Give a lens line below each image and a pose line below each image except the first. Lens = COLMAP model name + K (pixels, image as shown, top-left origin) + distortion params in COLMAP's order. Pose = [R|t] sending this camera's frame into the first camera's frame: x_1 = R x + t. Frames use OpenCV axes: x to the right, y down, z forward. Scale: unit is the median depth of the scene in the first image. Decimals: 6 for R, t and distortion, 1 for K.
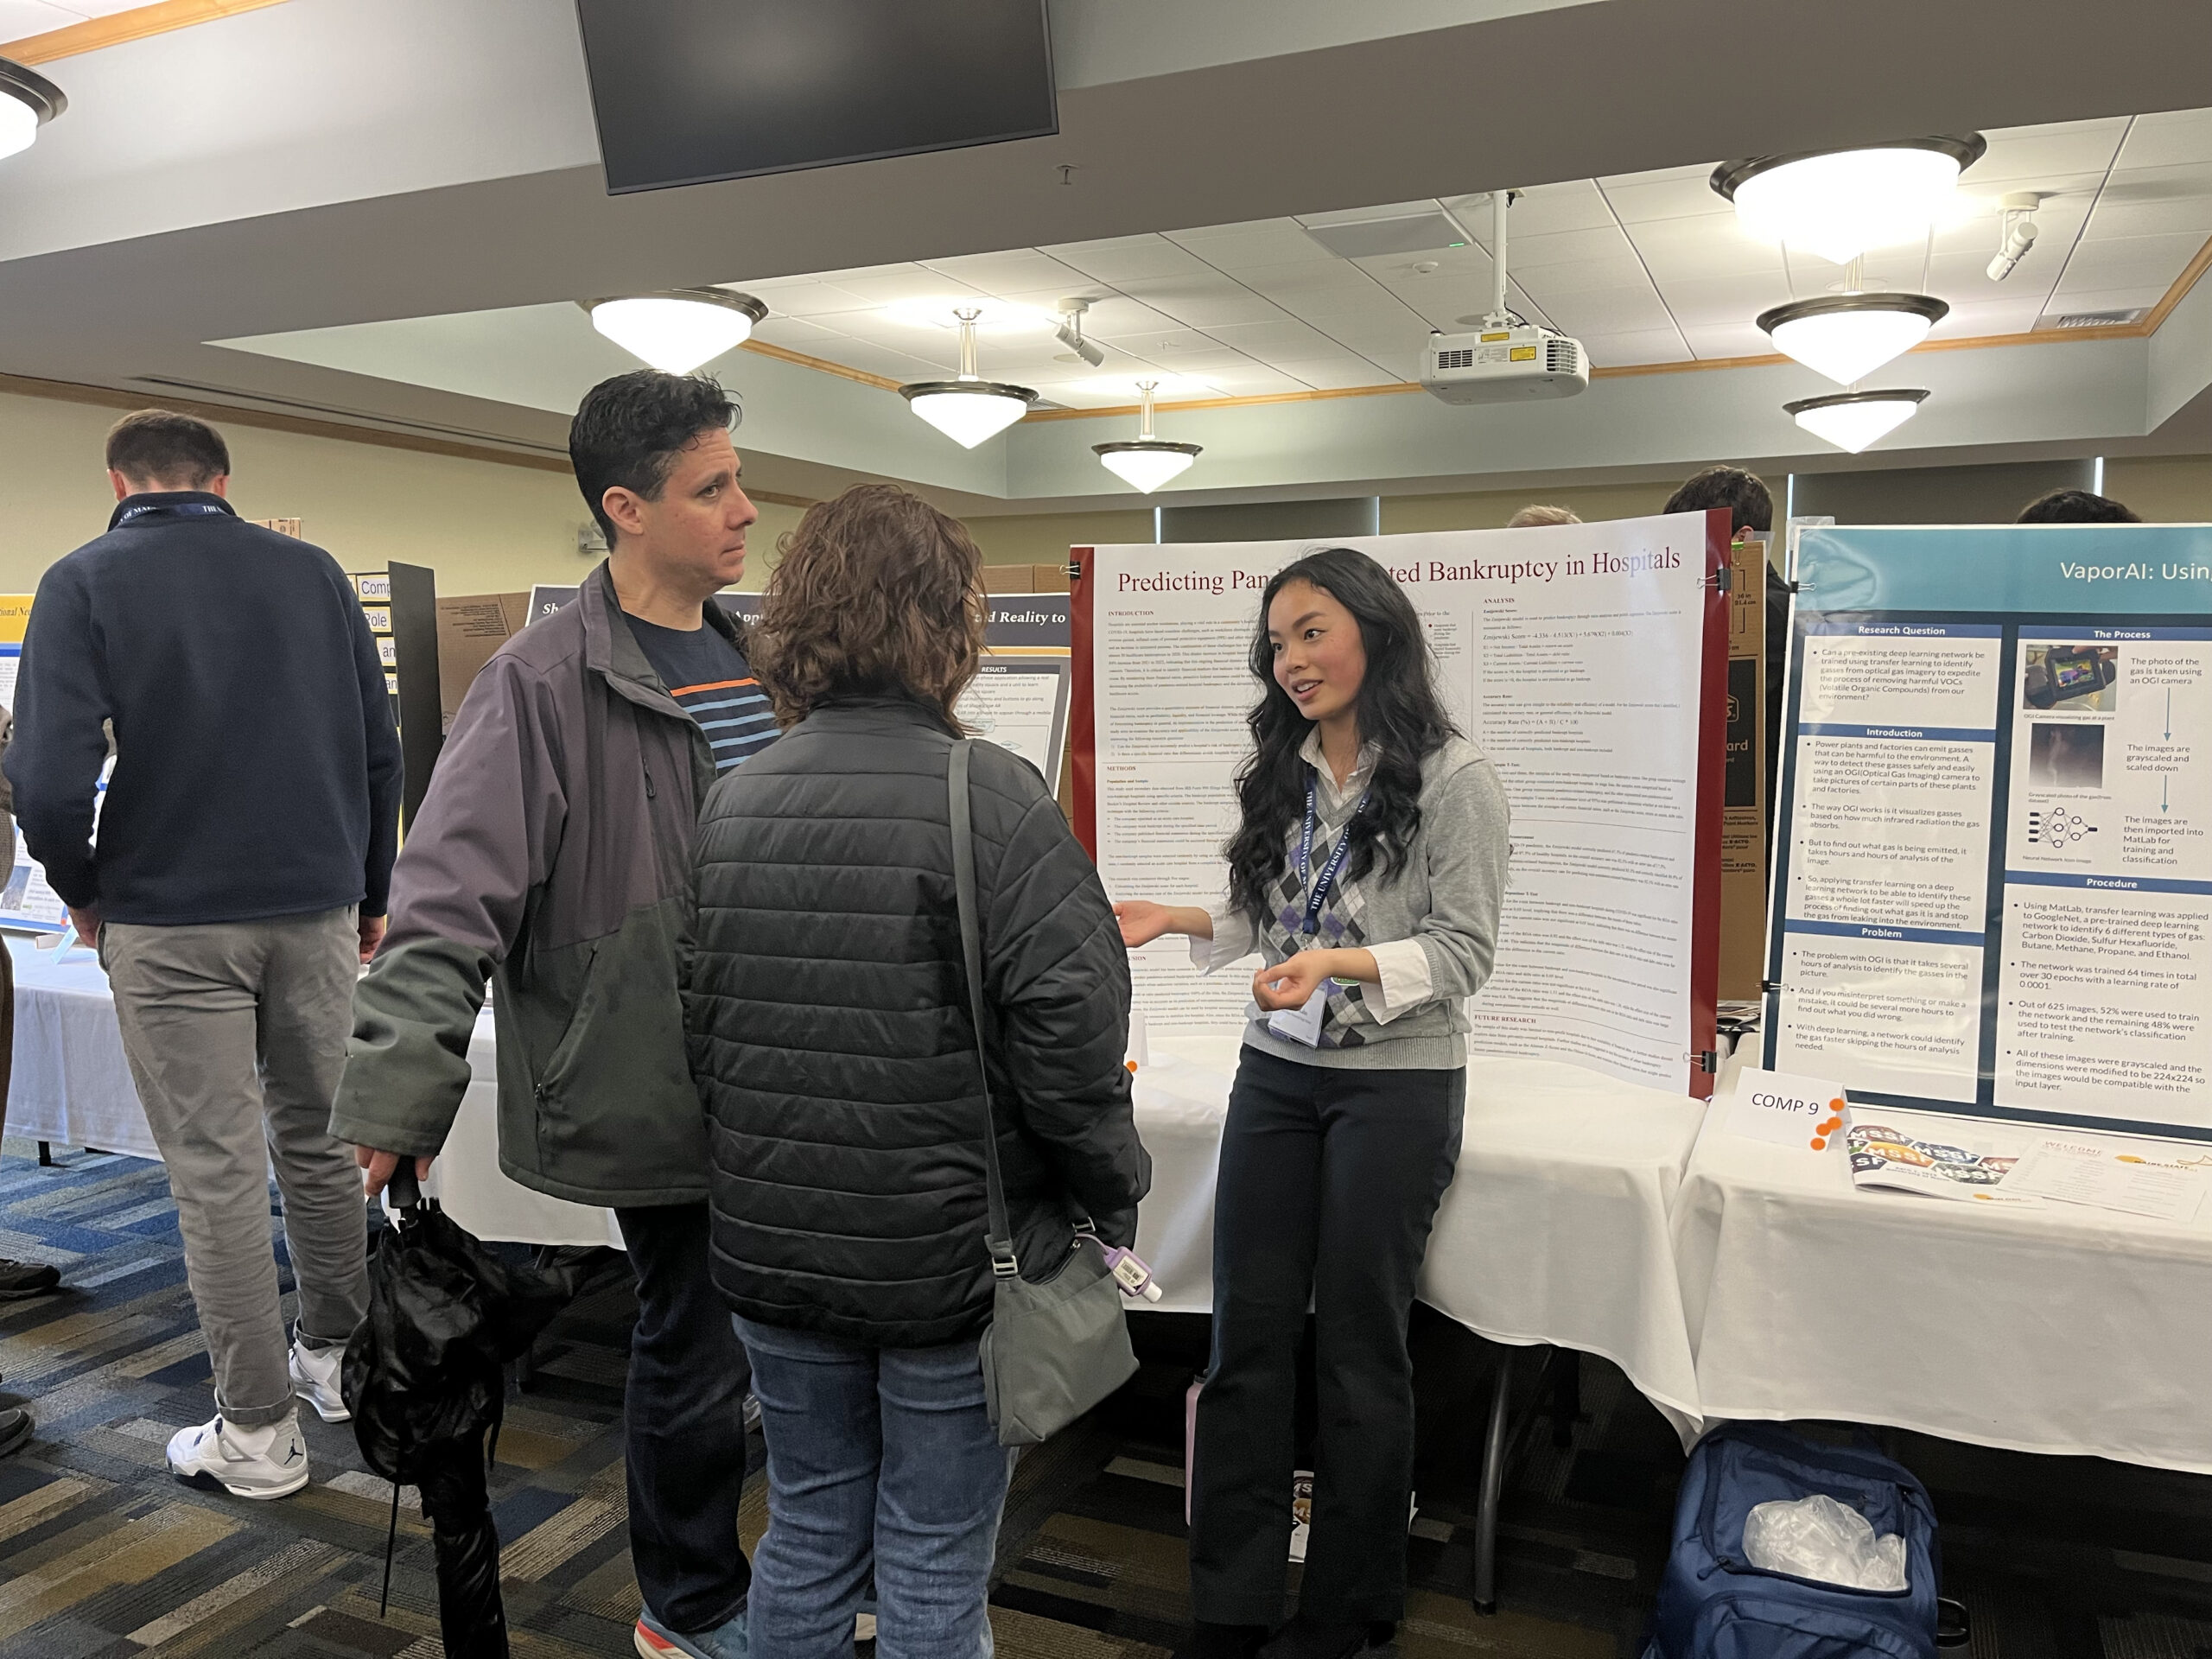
lens RADIAL K [[1684.3, 0, 1109.1], [0, 1684.3, 870.6], [0, 0, 1]] dist [-0.160484, 0.187237]
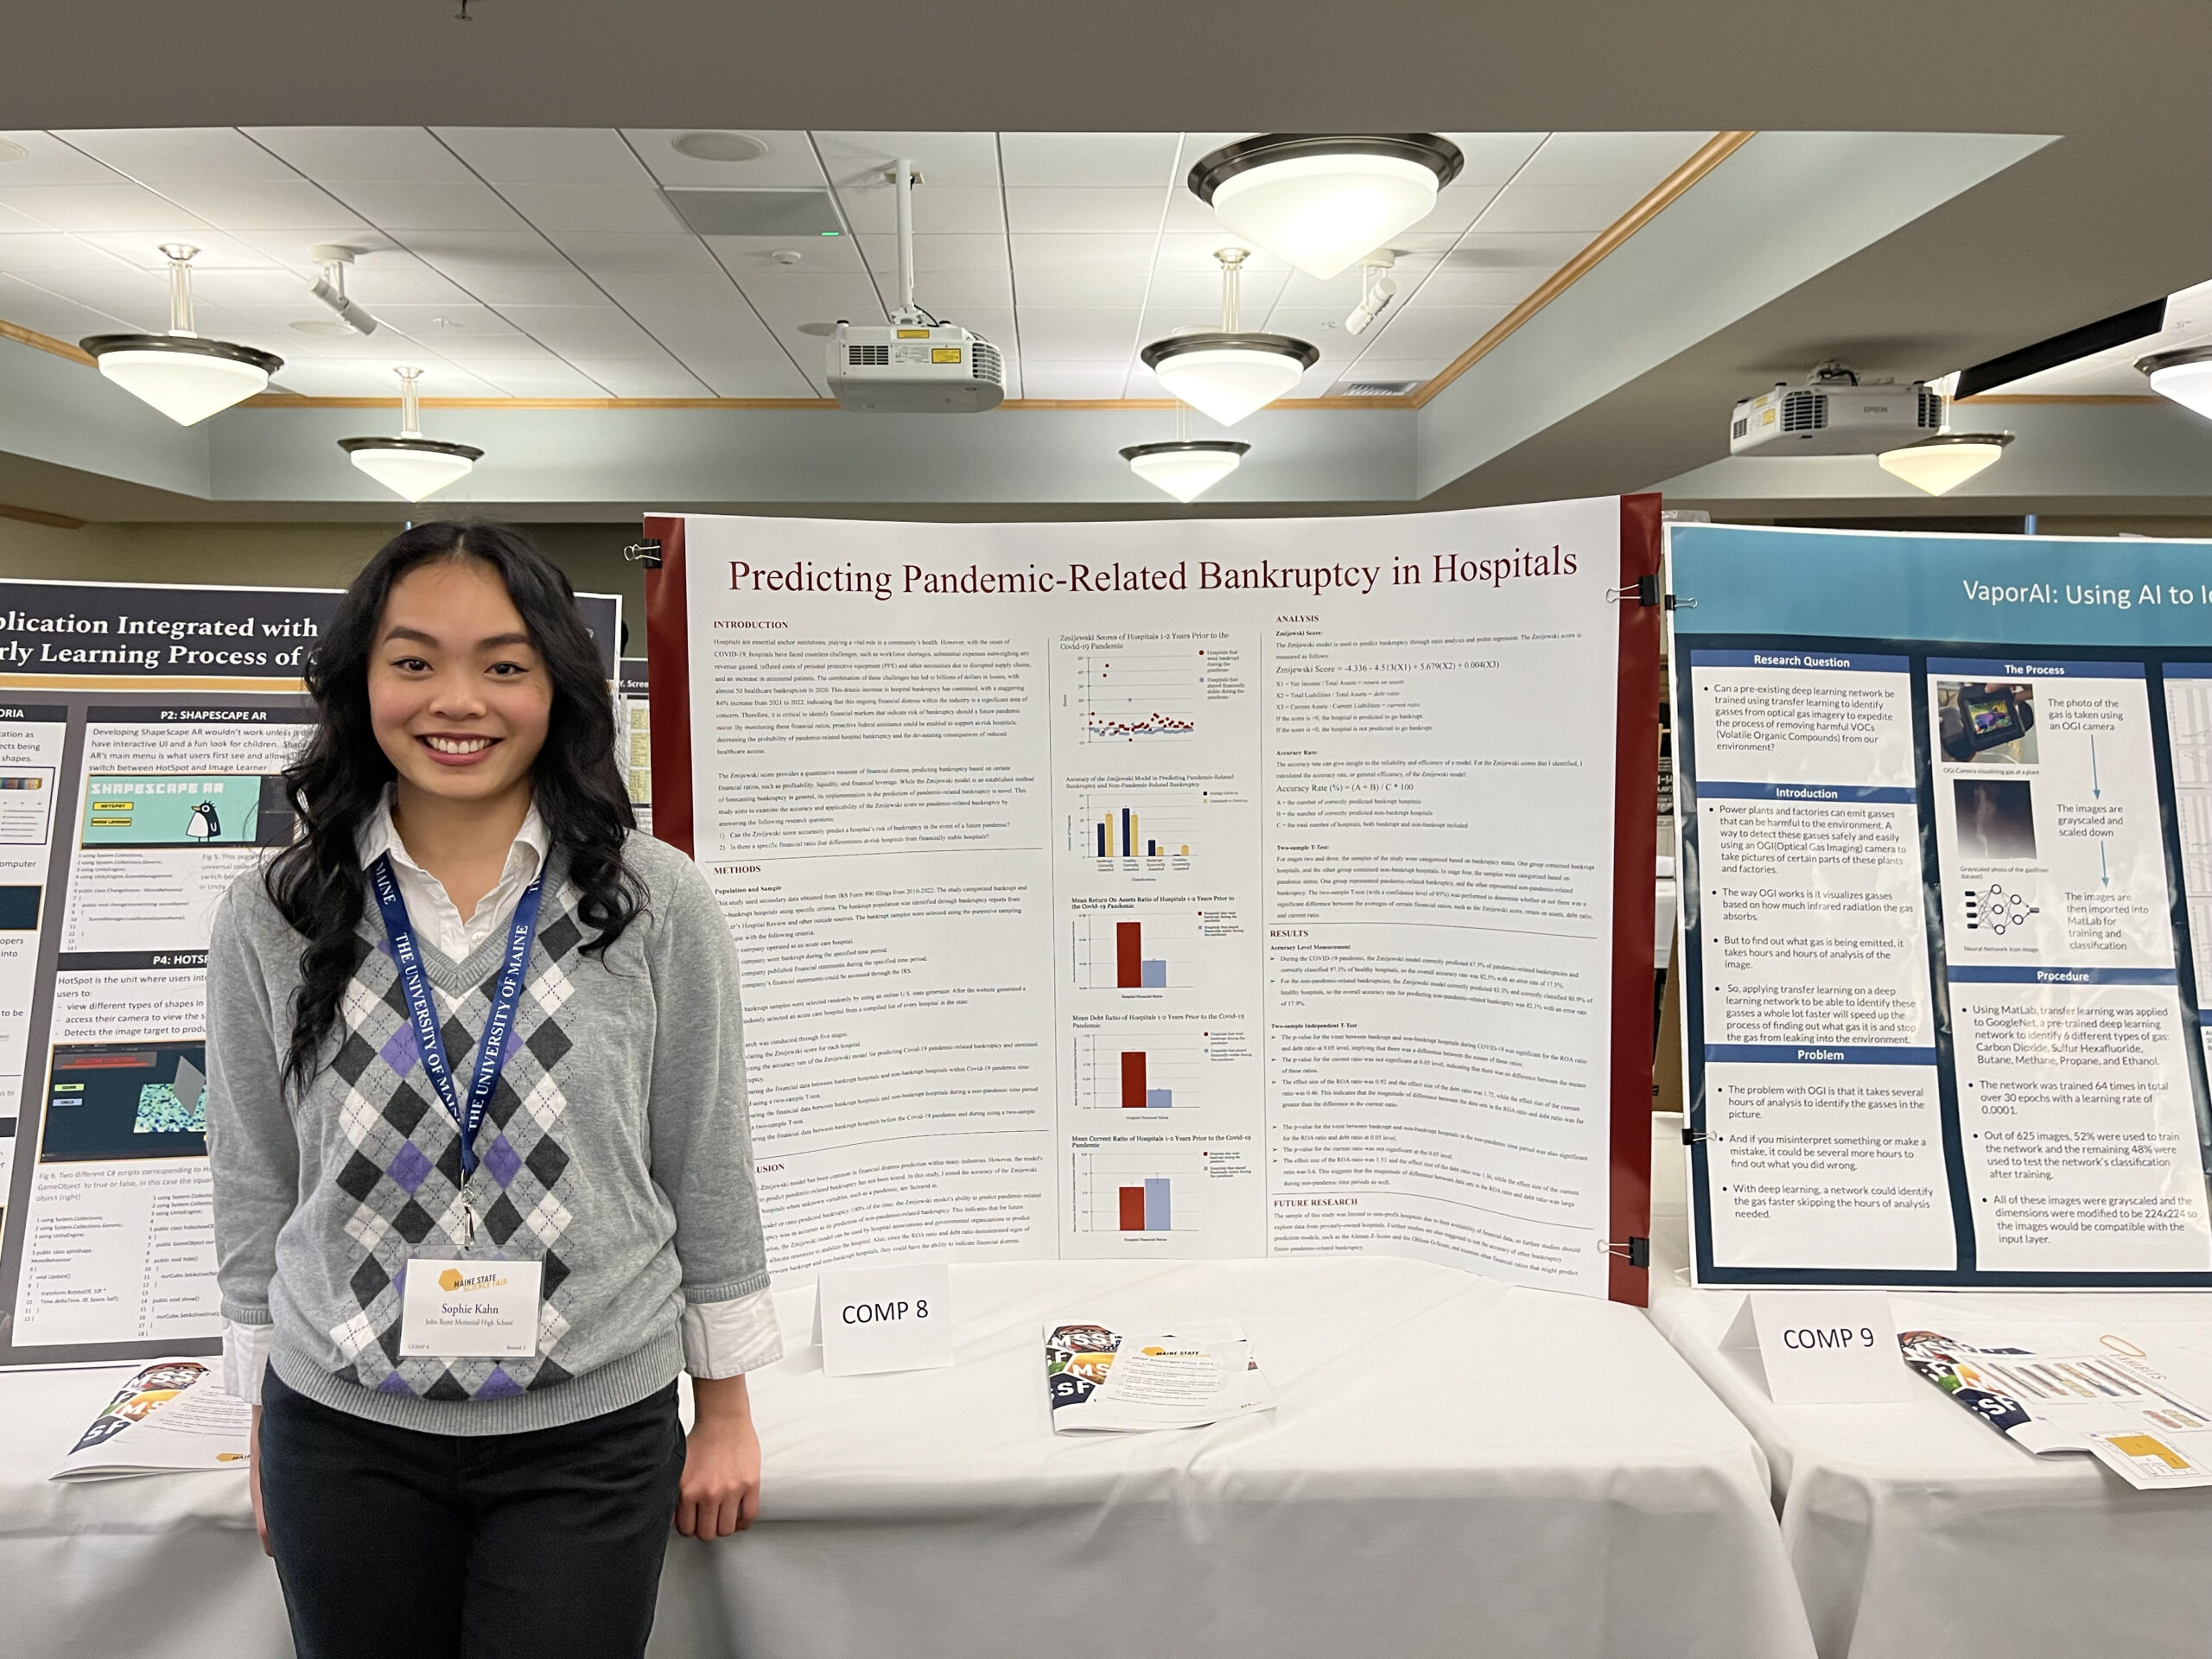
lens RADIAL K [[1647.8, 0, 1110.4], [0, 1647.8, 833.8], [0, 0, 1]] dist [0.084462, -0.123398]
pose [[0.896809, -0.024959, 0.441713, -0.167365], [0.046236, 0.998228, -0.037468, -0.051264], [-0.439995, 0.054025, 0.896374, 0.440761]]
